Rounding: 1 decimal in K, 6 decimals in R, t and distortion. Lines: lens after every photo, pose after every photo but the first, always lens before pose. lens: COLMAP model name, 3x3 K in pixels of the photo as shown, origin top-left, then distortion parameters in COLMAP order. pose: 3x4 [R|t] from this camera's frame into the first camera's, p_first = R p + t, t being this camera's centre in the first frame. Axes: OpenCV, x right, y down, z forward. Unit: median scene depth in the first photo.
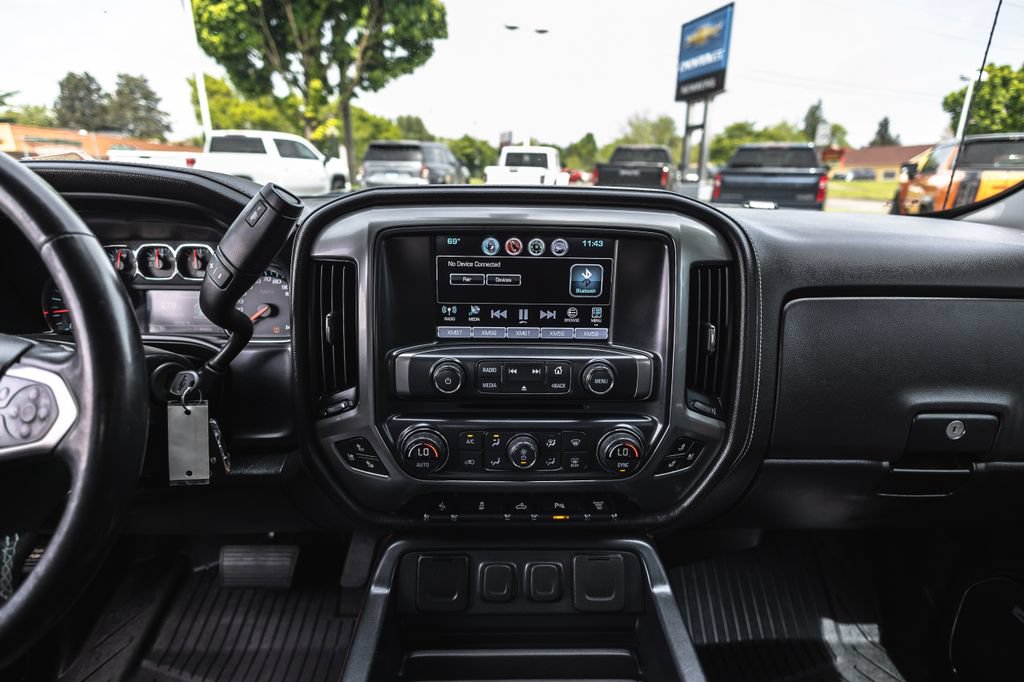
lens RADIAL K [[503.5, 0, 512.0], [0, 503.5, 341.0], [0, 0, 1]] dist [0.021671, -0.014366]
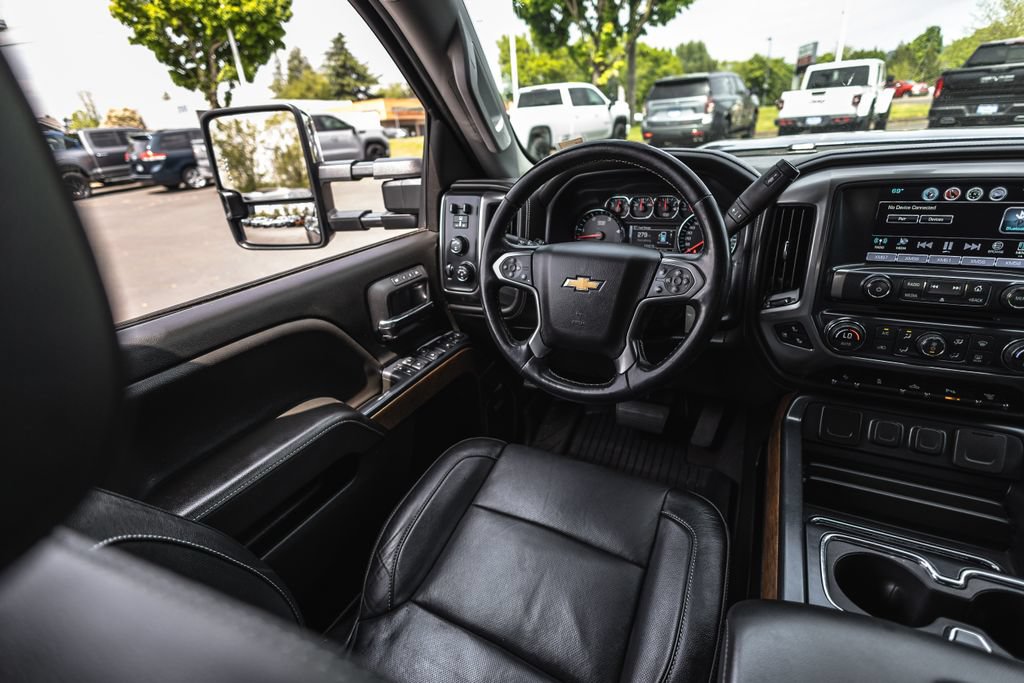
lens RADIAL K [[476.5, 0, 510.9], [0, 476.5, 341.2], [0, 0, 1]] dist [0.017726, -0.006360]
pose [[0.872559, 0.129592, -0.471006, -0.337257], [-0.068160, 0.987037, 0.145302, 0.086184], [0.483730, -0.094681, 0.870081, -0.665933]]
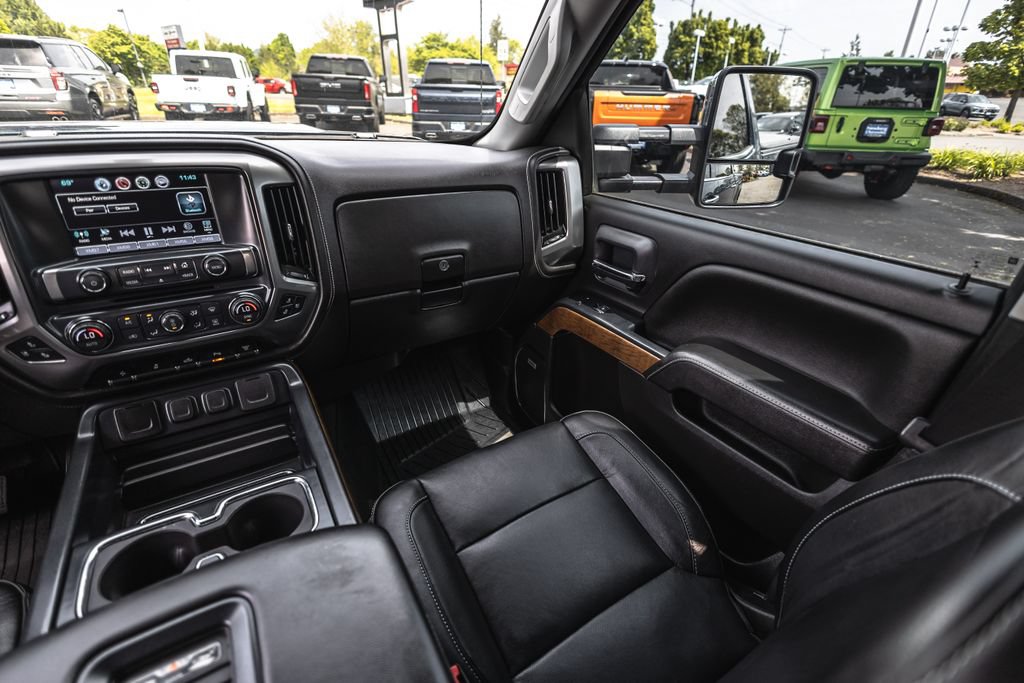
lens RADIAL K [[474.4, 0, 512.4], [0, 474.4, 338.7], [0, 0, 1]] dist [0.020033, -0.008764]
pose [[0.863922, -0.226609, 0.449764, 0.225639], [0.146952, 0.967614, 0.205251, 0.111619], [-0.481709, -0.111227, 0.869244, -0.699246]]
